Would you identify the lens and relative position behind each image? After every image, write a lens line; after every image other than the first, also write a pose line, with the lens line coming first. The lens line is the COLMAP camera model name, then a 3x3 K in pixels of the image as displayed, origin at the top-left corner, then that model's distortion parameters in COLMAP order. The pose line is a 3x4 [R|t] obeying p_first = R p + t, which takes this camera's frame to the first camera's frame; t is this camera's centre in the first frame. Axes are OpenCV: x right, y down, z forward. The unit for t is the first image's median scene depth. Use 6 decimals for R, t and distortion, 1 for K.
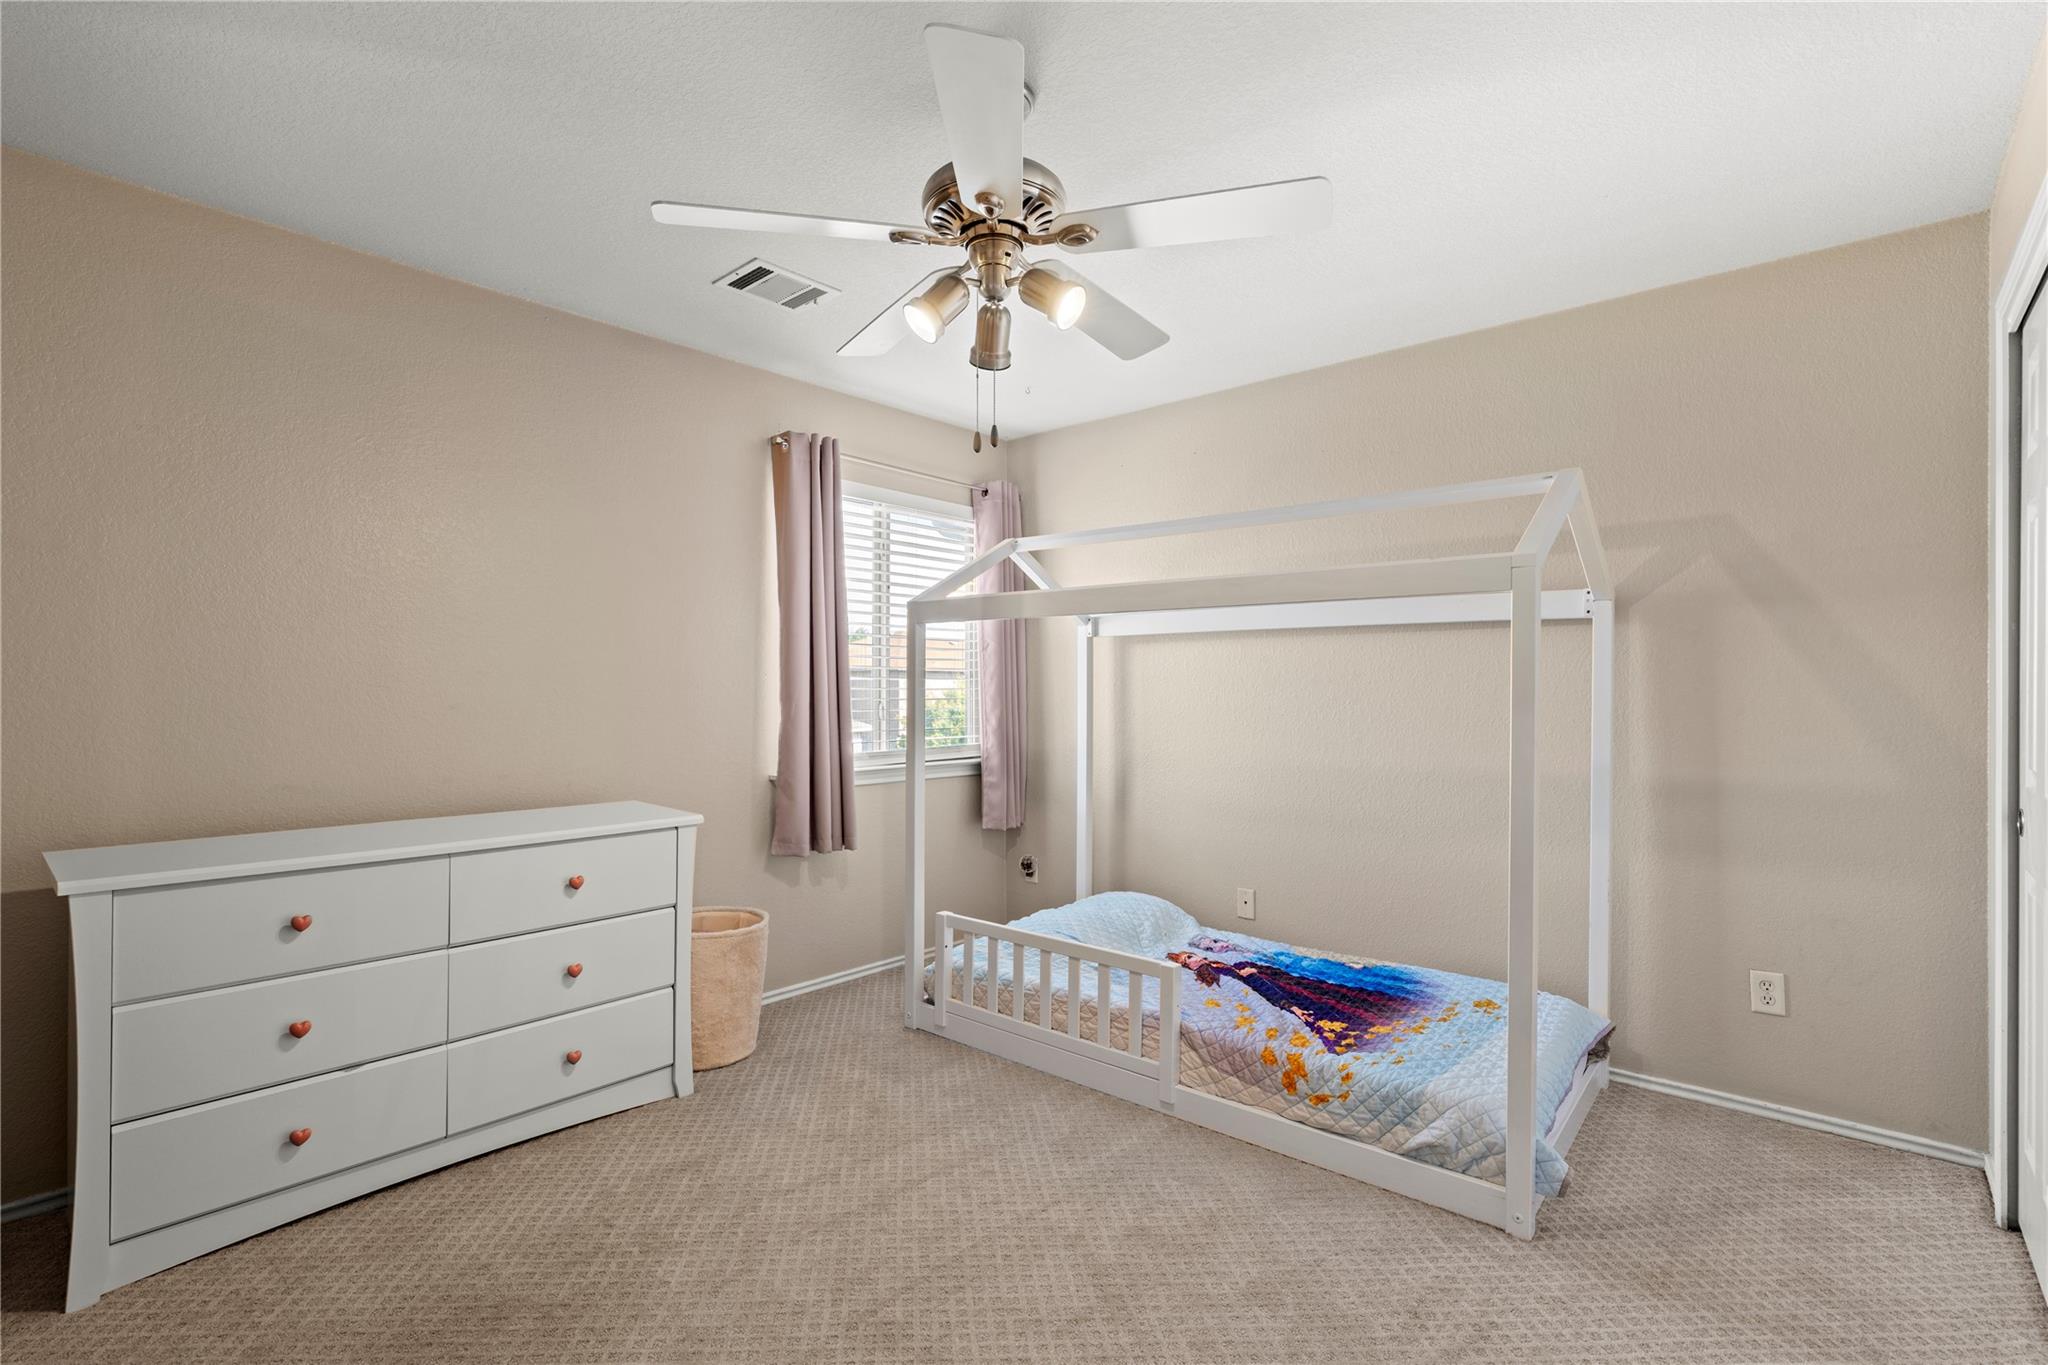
lens RADIAL K [[936.0, 0, 1025.7], [0, 936.0, 688.7], [0, 0, 1]] dist [-0.006523, -0.000576]
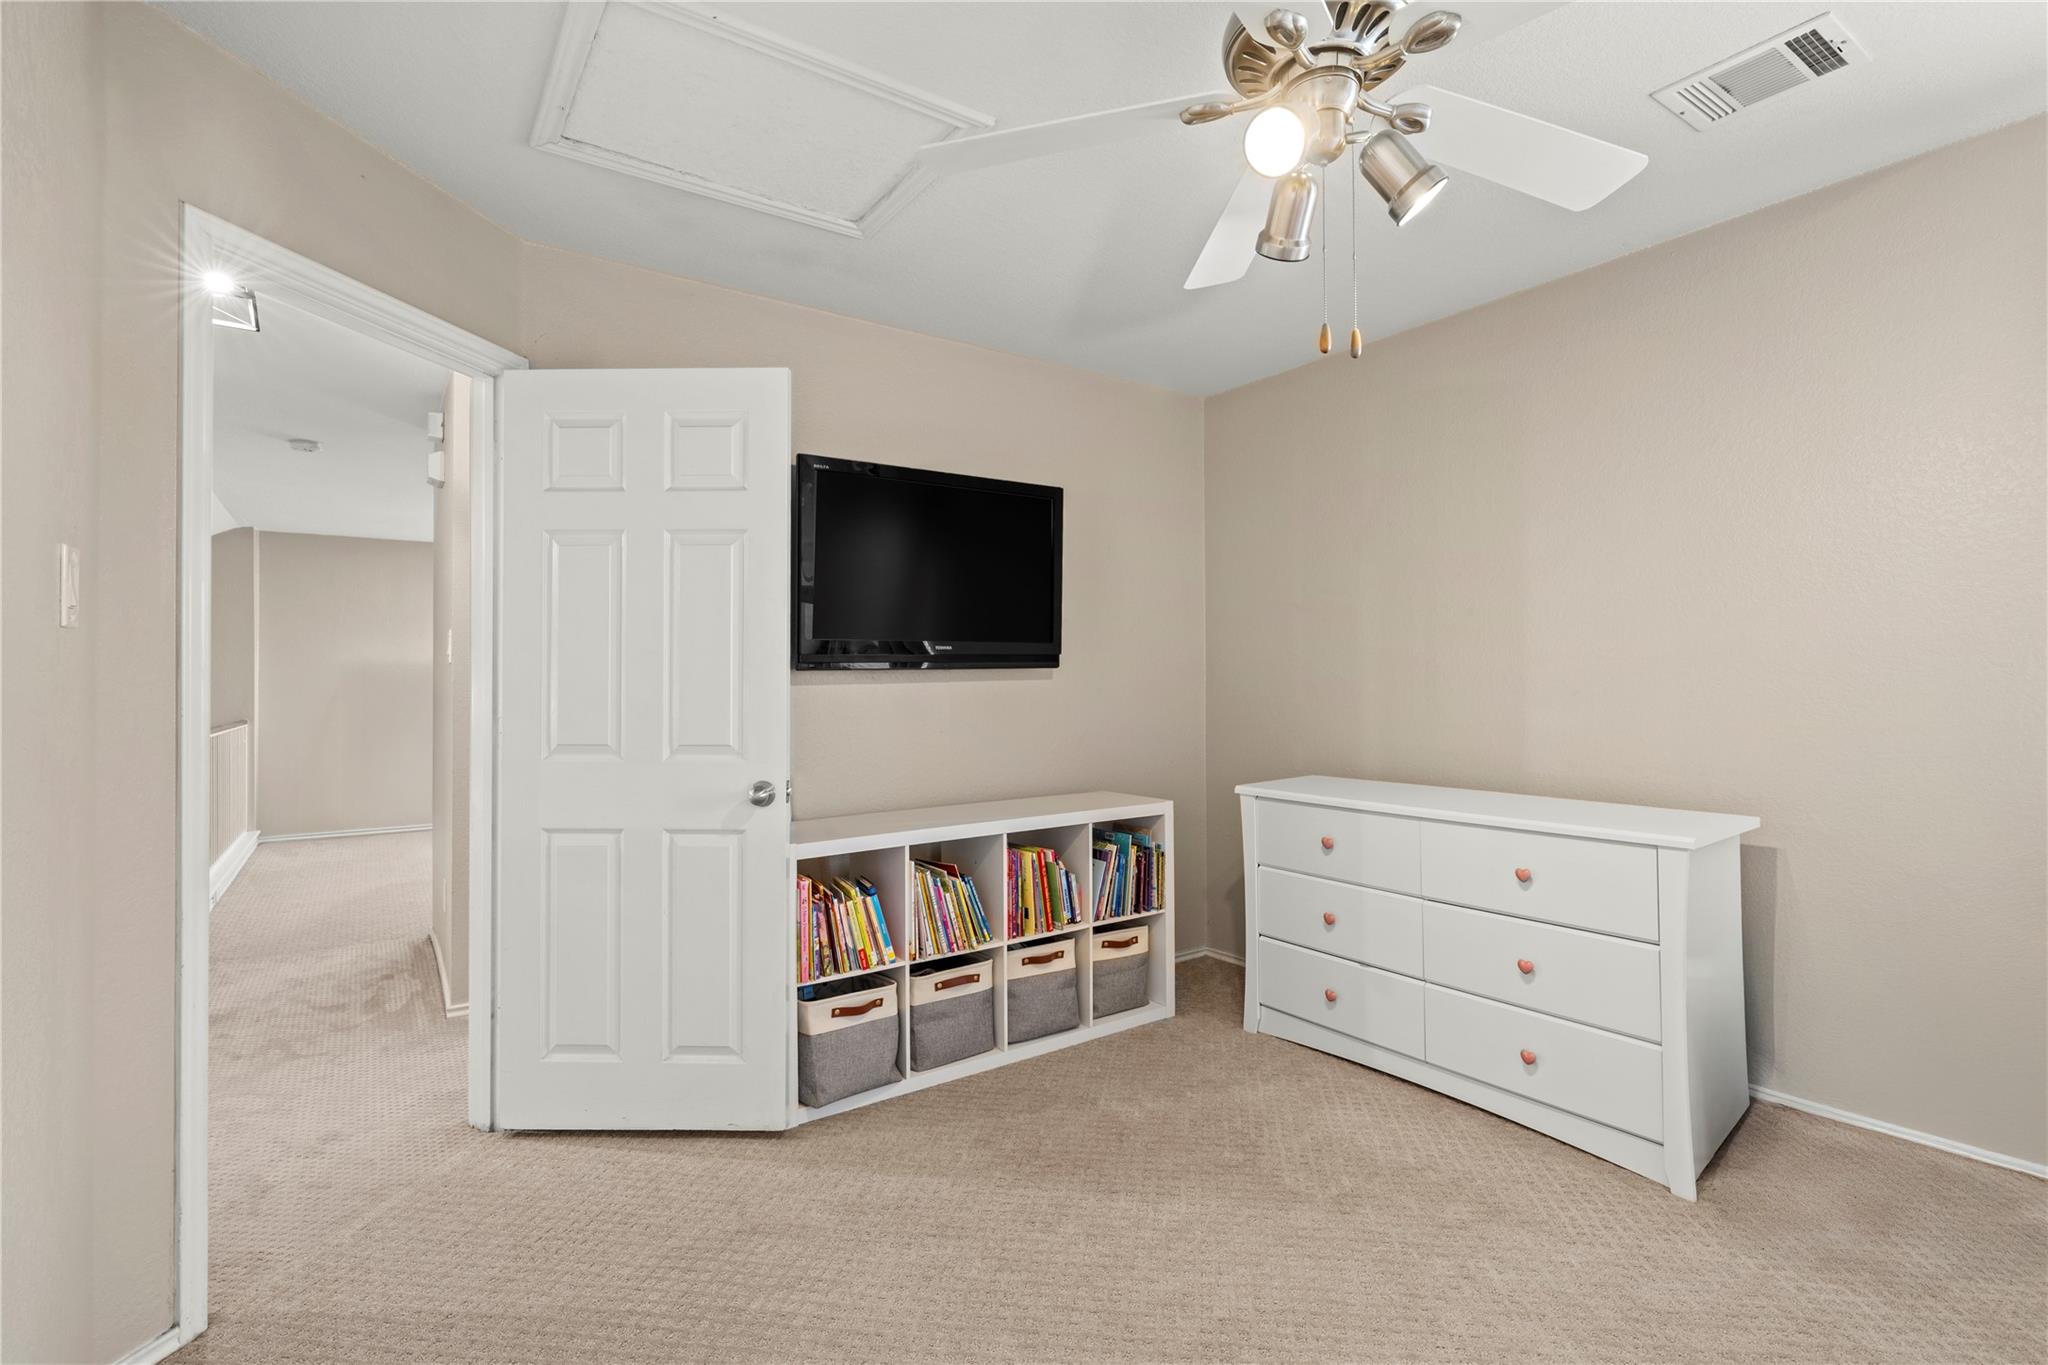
lens RADIAL K [[936.0, 0, 1027.6], [0, 936.0, 674.4], [0, 0, 1]] dist [-0.006523, -0.000576]
pose [[-0.240890, -0.013191, -0.970463, 0.690705], [0.002579, 0.999895, -0.014231, 0.013661], [0.970549, -0.005931, -0.240831, 0.872579]]
